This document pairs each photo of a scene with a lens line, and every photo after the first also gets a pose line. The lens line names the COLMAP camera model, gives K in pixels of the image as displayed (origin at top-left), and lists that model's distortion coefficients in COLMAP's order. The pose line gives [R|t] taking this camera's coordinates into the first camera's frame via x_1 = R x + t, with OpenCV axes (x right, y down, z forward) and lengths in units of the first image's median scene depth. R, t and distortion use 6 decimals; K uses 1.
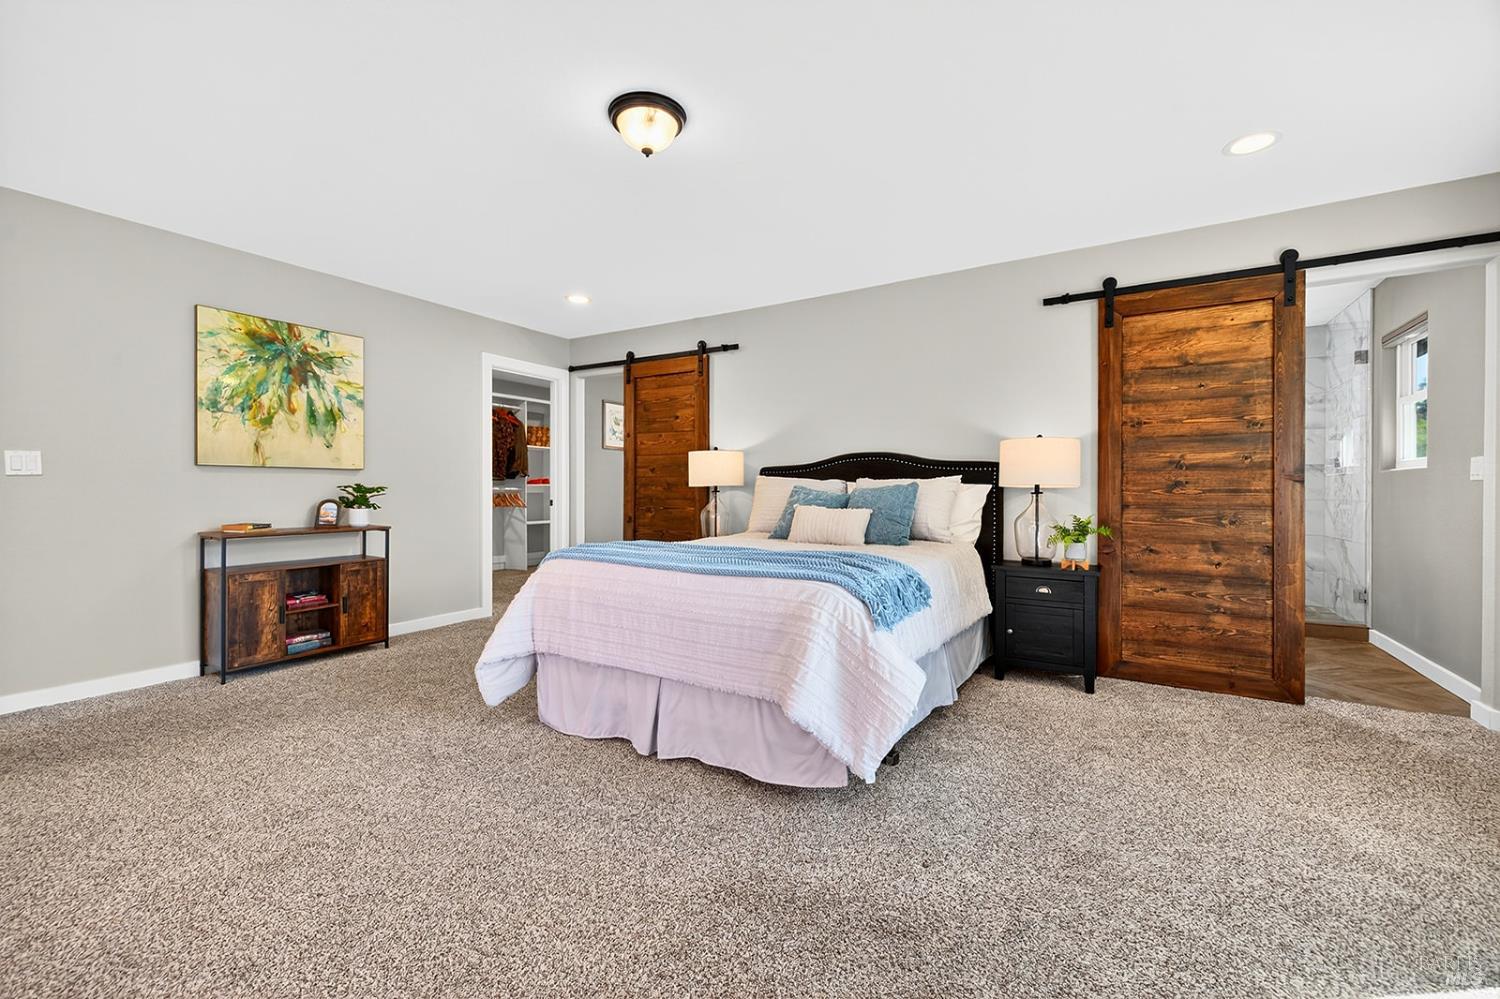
lens RADIAL K [[628.6, 0, 743.1], [0, 628.6, 489.9], [0, 0, 1]] dist [0.007990, -0.001226]
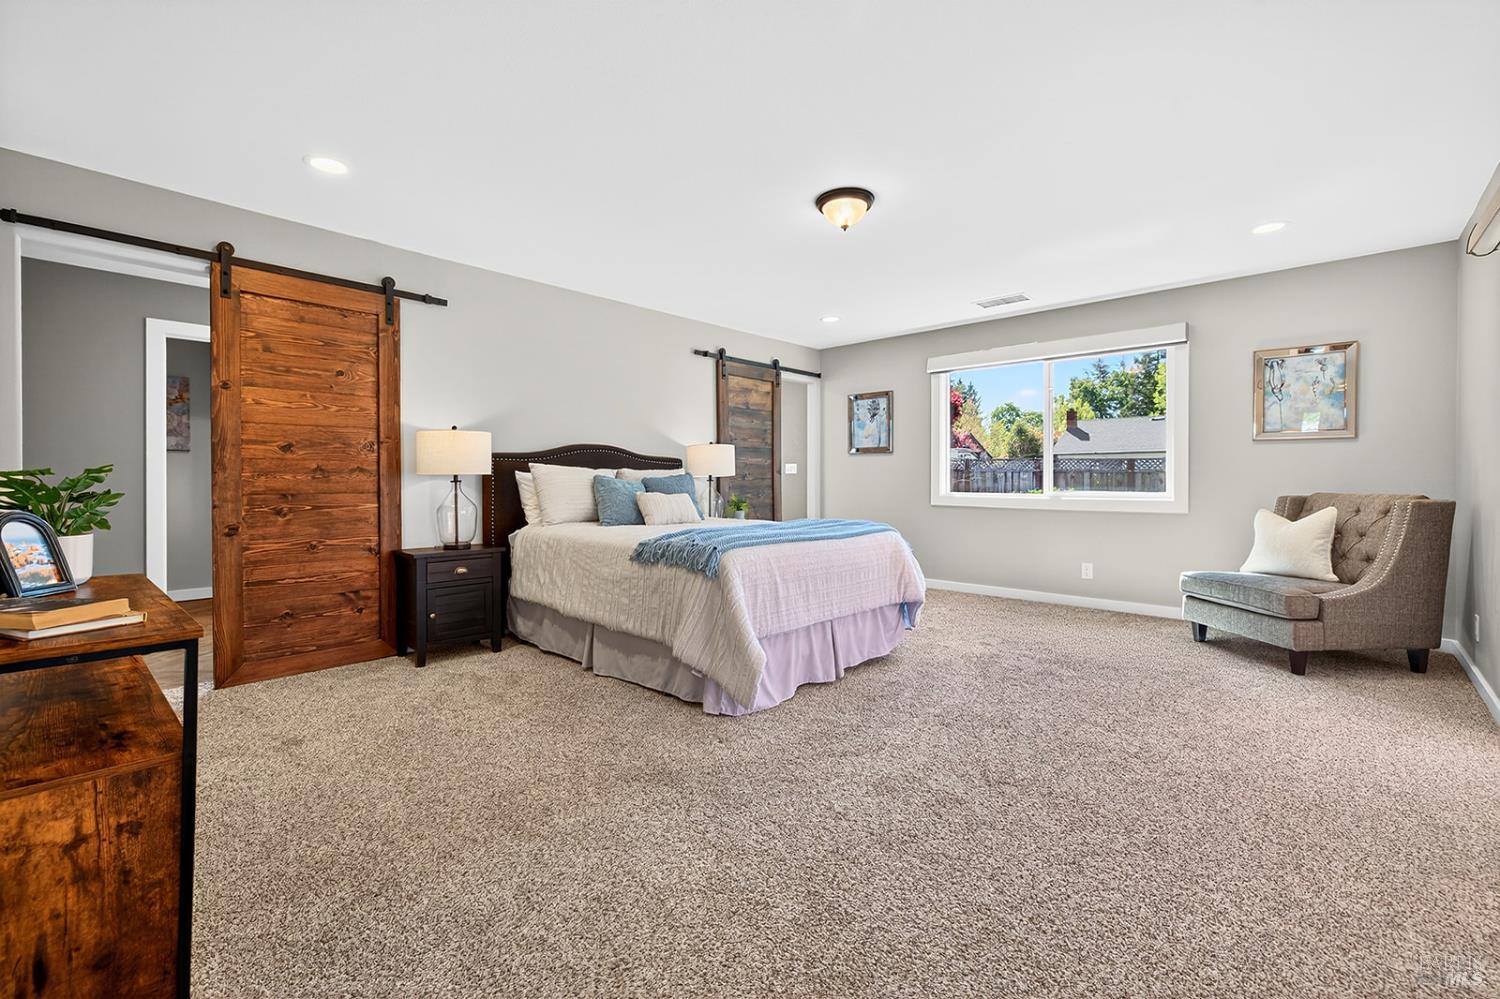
lens RADIAL K [[628.6, 0, 743.0], [0, 628.6, 488.0], [0, 0, 1]] dist [0.007990, -0.001226]
pose [[0.195341, -0.016206, 0.980601, -0.955359], [0.001958, 0.999868, 0.016135, -0.001547], [-0.980733, -0.001232, 0.195347, 0.601398]]
